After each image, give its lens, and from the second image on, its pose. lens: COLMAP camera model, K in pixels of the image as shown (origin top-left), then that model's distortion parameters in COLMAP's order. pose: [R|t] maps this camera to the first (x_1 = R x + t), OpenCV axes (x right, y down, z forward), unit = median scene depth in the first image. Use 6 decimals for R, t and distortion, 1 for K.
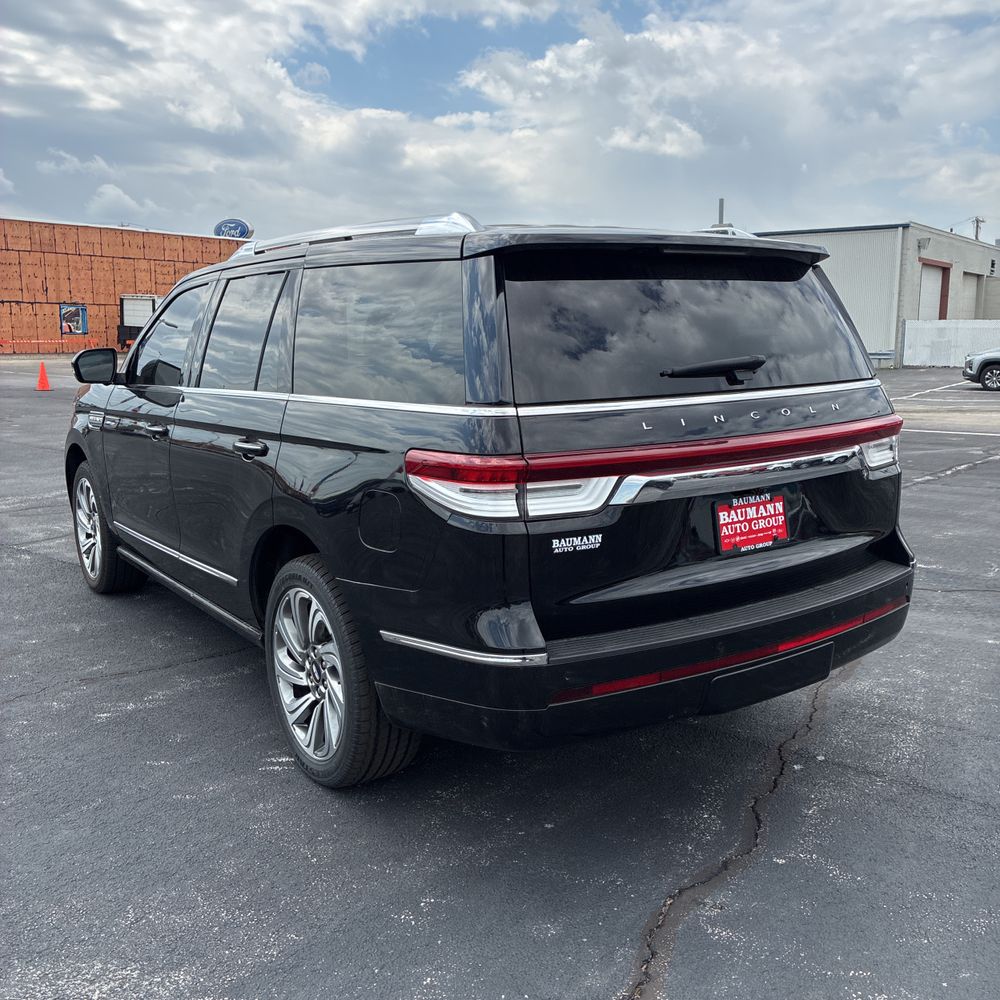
lens RADIAL K [[1014.7, 0, 479.5], [0, 1014.7, 511.6], [0, 0, 1]] dist [0.025636, 0.000000]
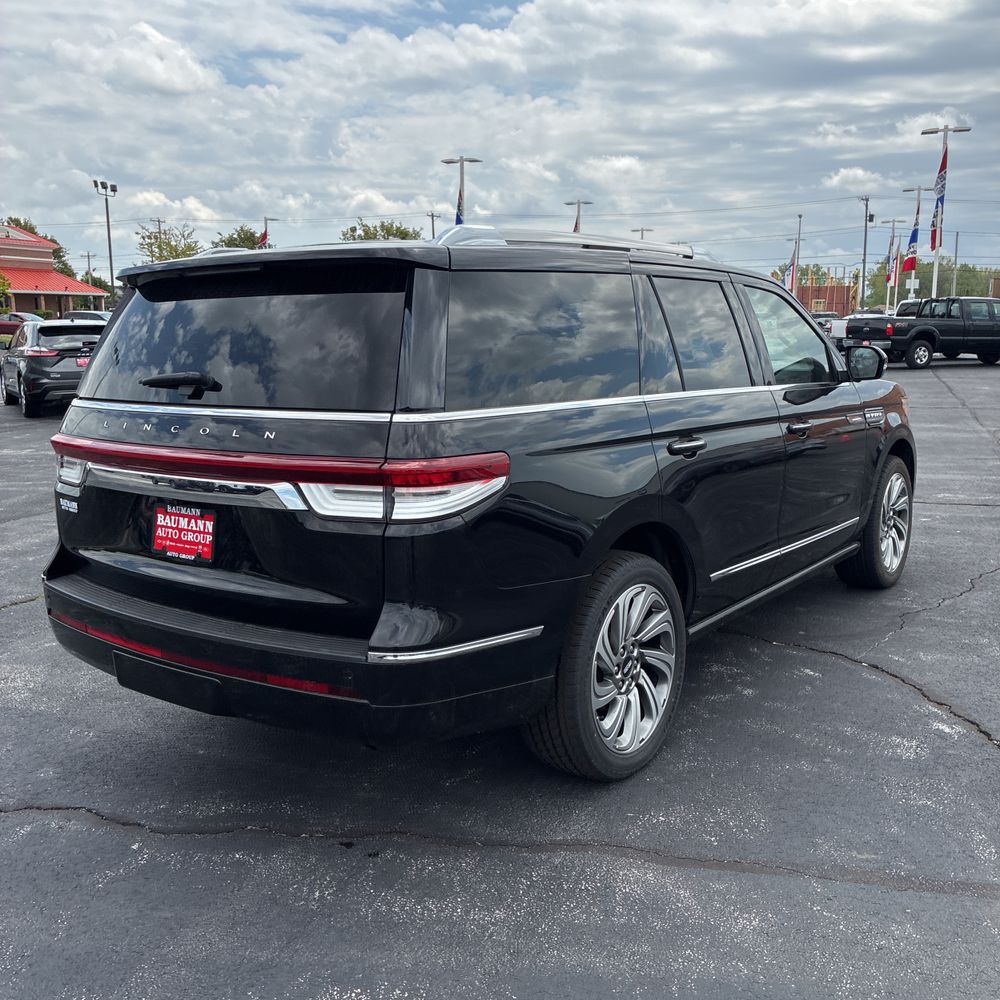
lens RADIAL K [[1014.7, 0, 506.4], [0, 1014.7, 524.2], [0, 0, 1]] dist [0.025636, 0.000000]
pose [[0.335430, 0.184823, -0.923757, 1.312682], [-0.164148, 0.977033, 0.135878, -0.189110], [0.927654, 0.106055, 0.358064, 0.919433]]
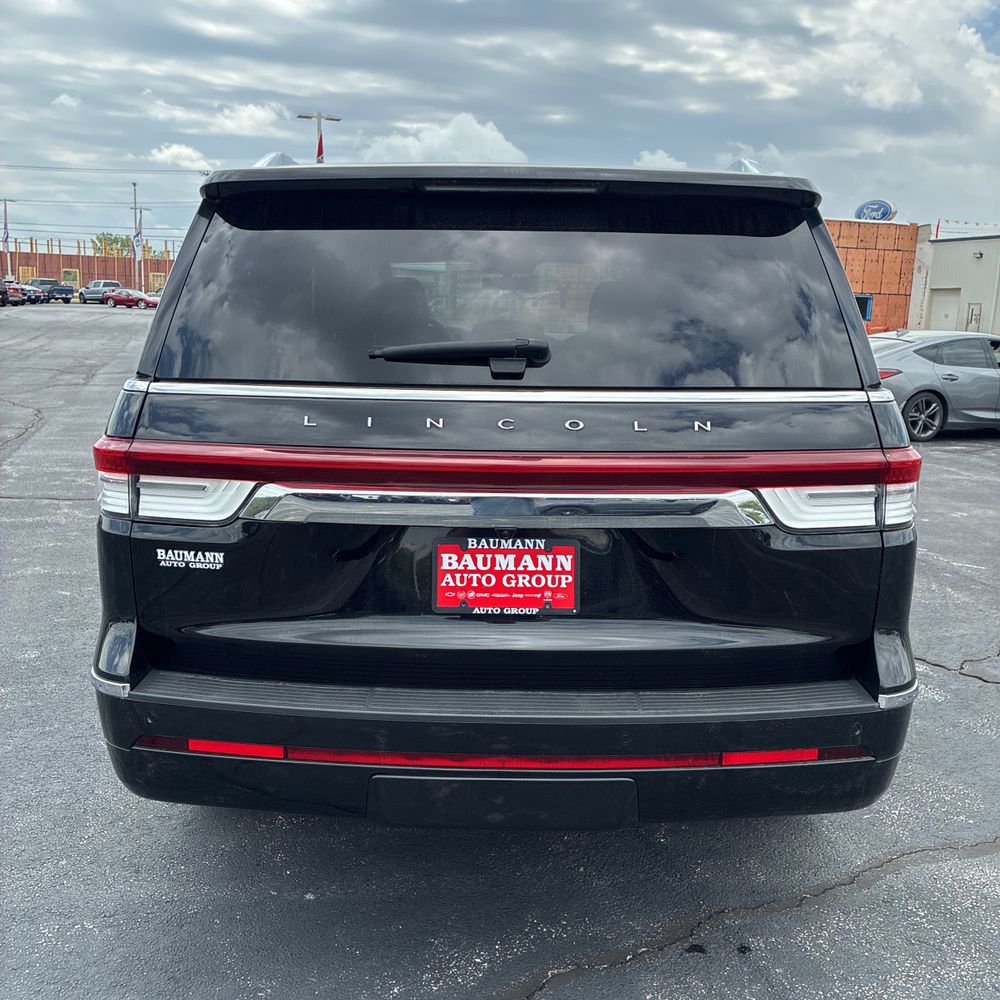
lens RADIAL K [[1014.7, 0, 504.6], [0, 1014.7, 500.7], [0, 0, 1]] dist [0.025636, 0.000000]
pose [[0.823852, 0.132759, -0.551038, 0.637341], [-0.131063, 0.990455, 0.042676, -0.069687], [0.551444, 0.037062, 0.833389, 0.407814]]
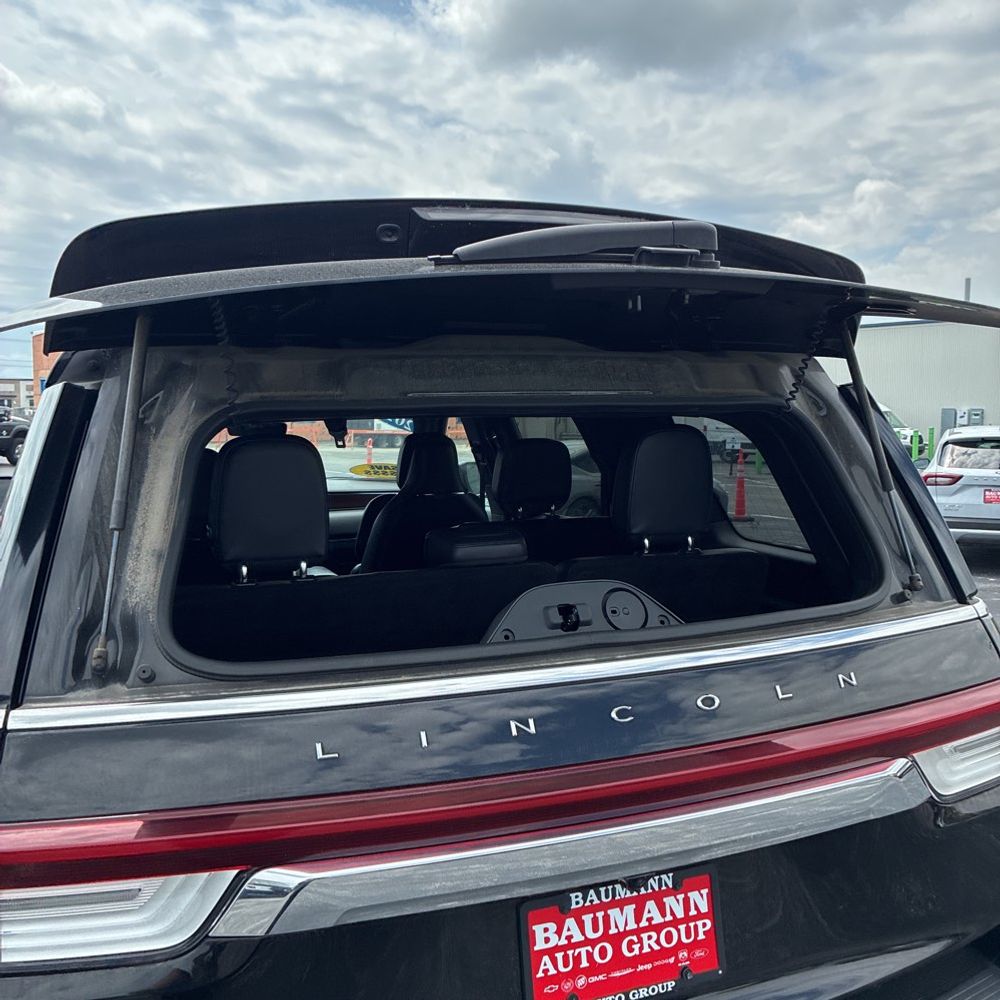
lens RADIAL K [[1014.7, 0, 493.9], [0, 1014.7, 498.8], [0, 0, 1]] dist [0.025636, 0.000000]
pose [[0.976679, 0.026043, -0.213122, 0.299676], [-0.045838, 0.995023, -0.088475, -0.143772], [0.209757, 0.096181, 0.973011, 0.507438]]
